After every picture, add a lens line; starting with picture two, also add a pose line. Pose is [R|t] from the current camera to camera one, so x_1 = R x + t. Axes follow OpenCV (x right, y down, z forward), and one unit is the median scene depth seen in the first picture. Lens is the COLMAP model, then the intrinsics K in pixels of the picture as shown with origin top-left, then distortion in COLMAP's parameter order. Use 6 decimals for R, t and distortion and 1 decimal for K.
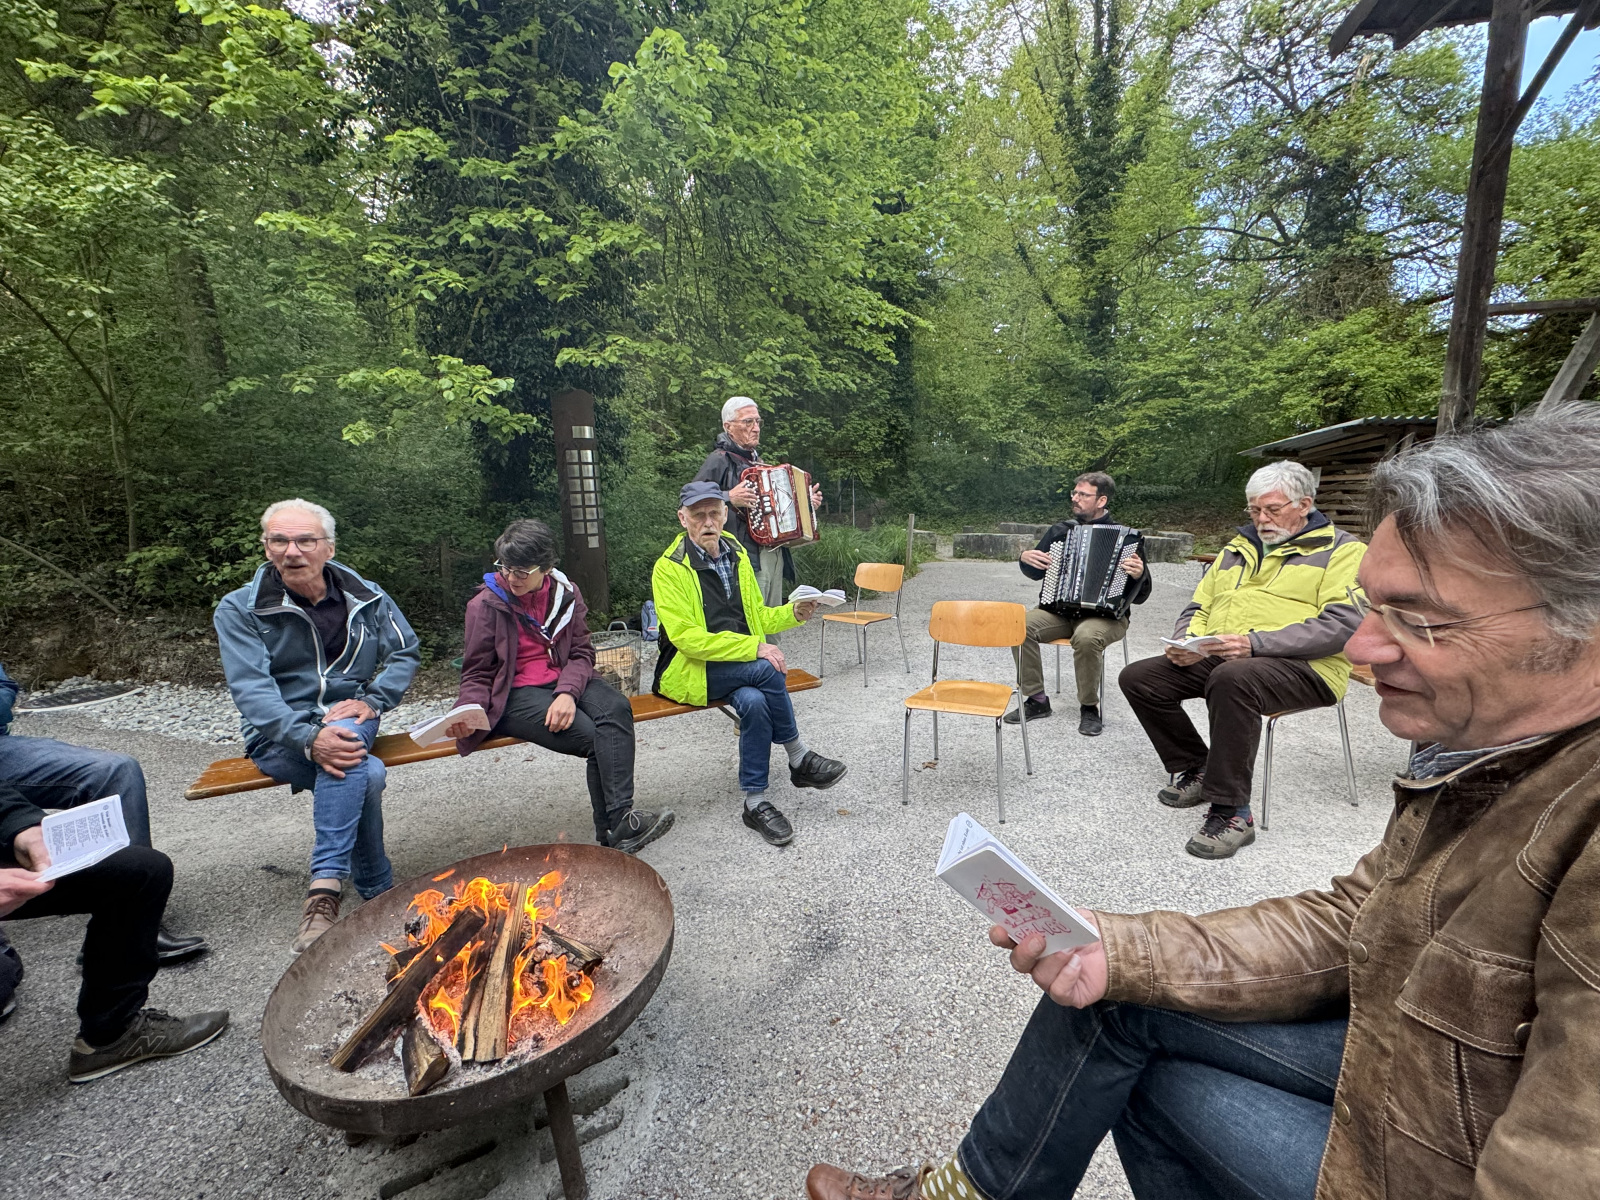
lens RADIAL K [[625.9, 0, 794.9], [0, 625.9, 613.2], [0, 0, 1]] dist [0.004117, -0.000591]
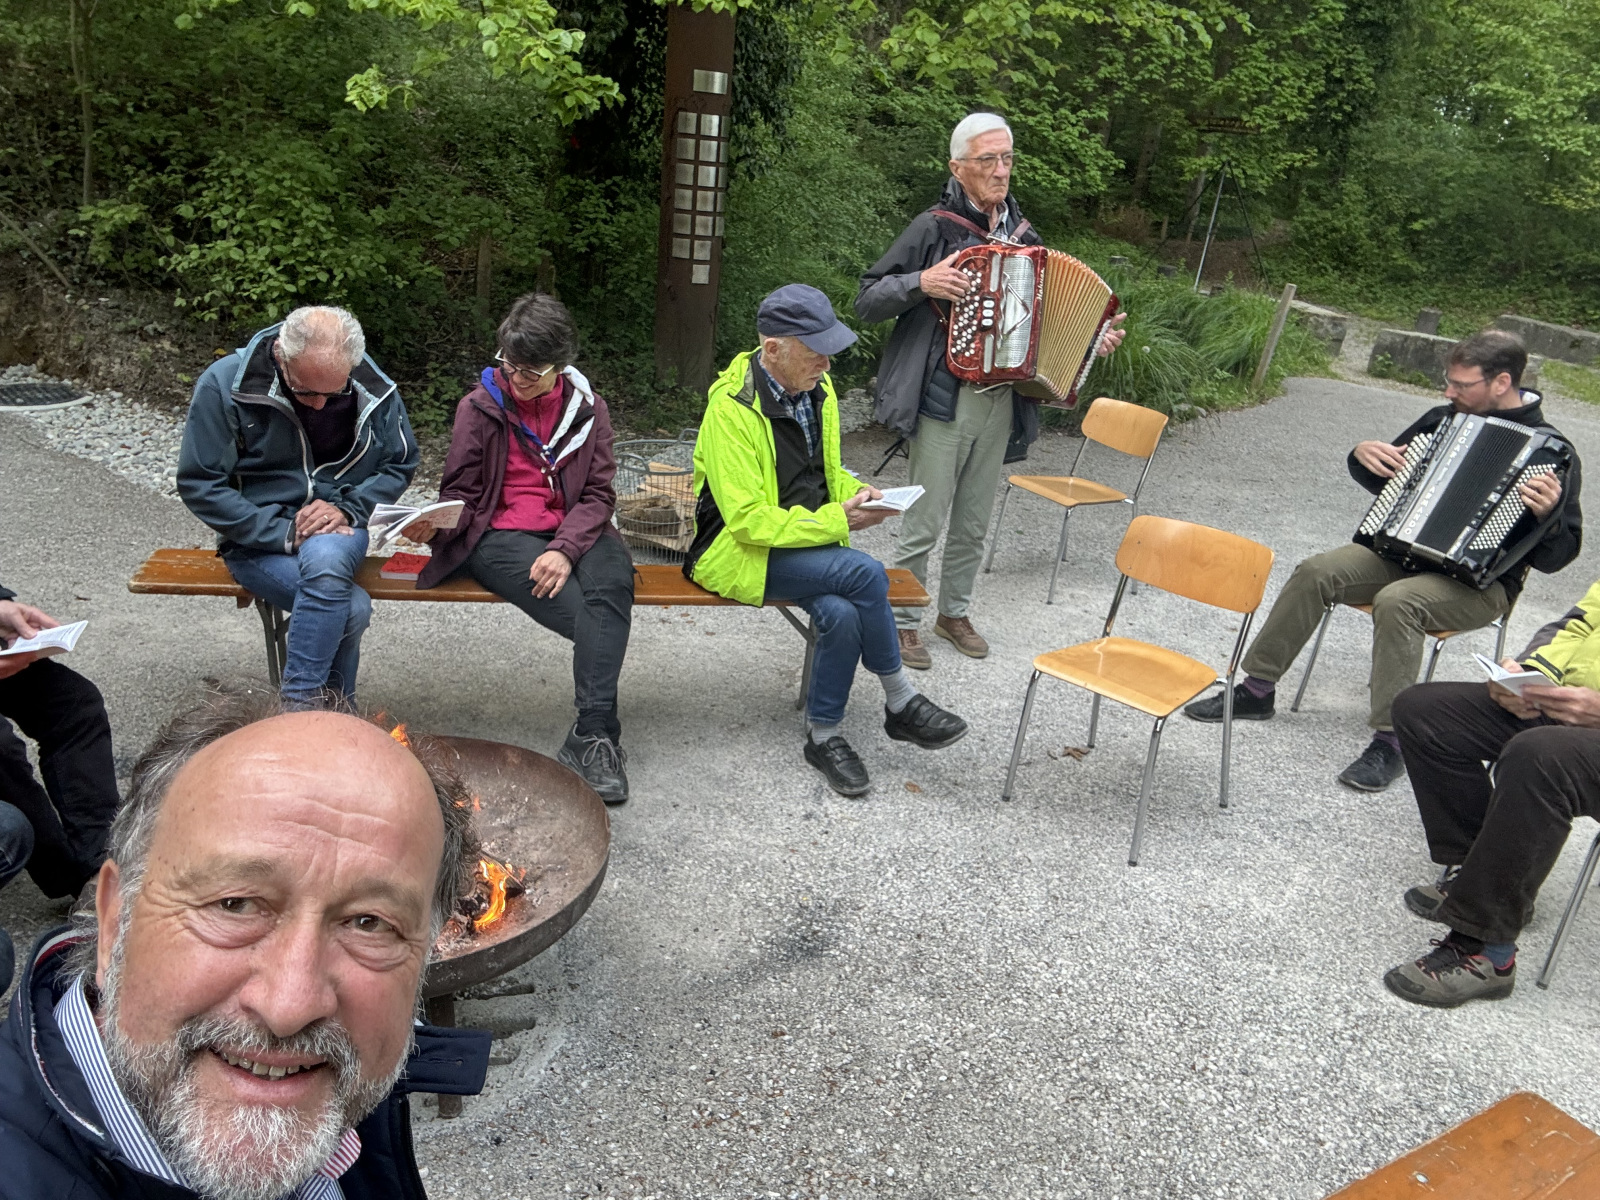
lens RADIAL K [[1059.6, 0, 789.4], [0, 1059.6, 602.6], [0, 0, 1]] dist [0.078815, -0.078828]
pose [[0.954631, 0.217013, -0.203925, 0.101158], [-0.172938, 0.961487, 0.213622, -0.080582], [0.242430, -0.168664, 0.955395, -0.099229]]
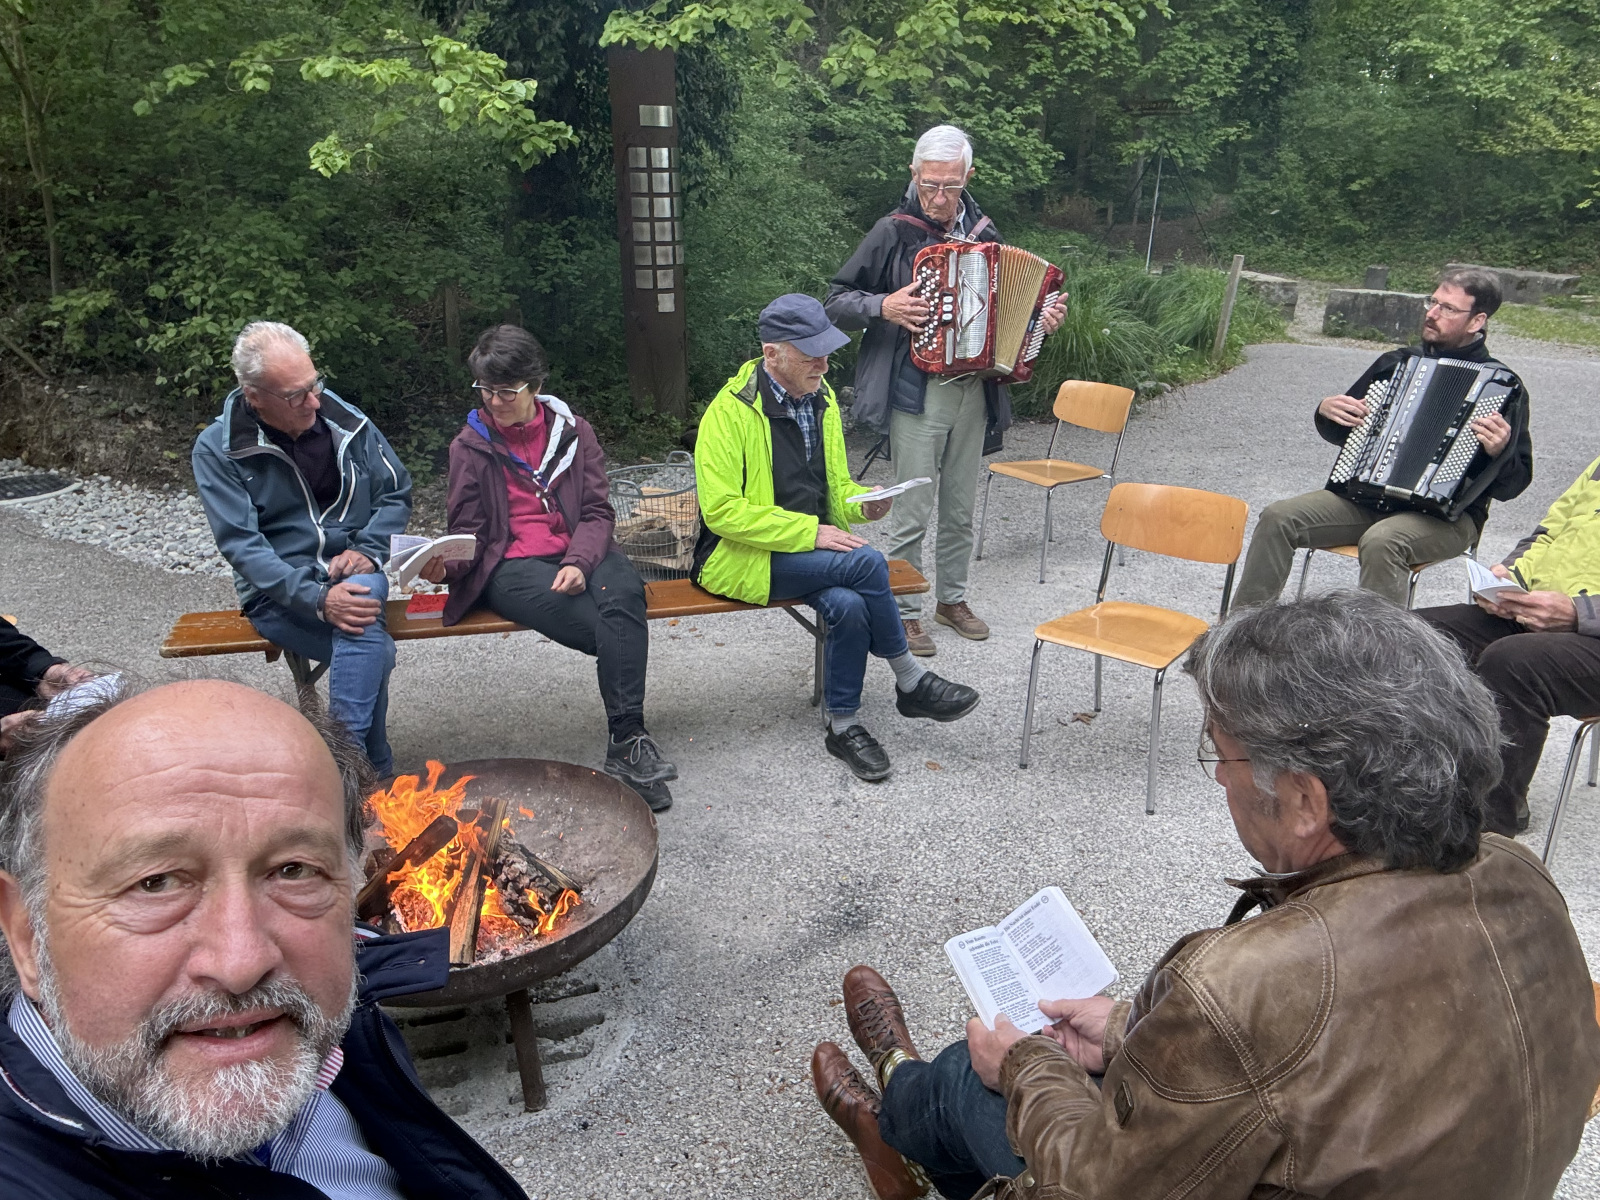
lens RADIAL K [[1061.3, 0, 800.0], [0, 1061.3, 600.0], [0, 0, 1]] dist [0.084393, -0.085141]
pose [[0.975944, 0.108633, -0.189031, 0.098383], [-0.071717, 0.978732, 0.192198, -0.070733], [0.205890, -0.174018, 0.962978, -0.139511]]
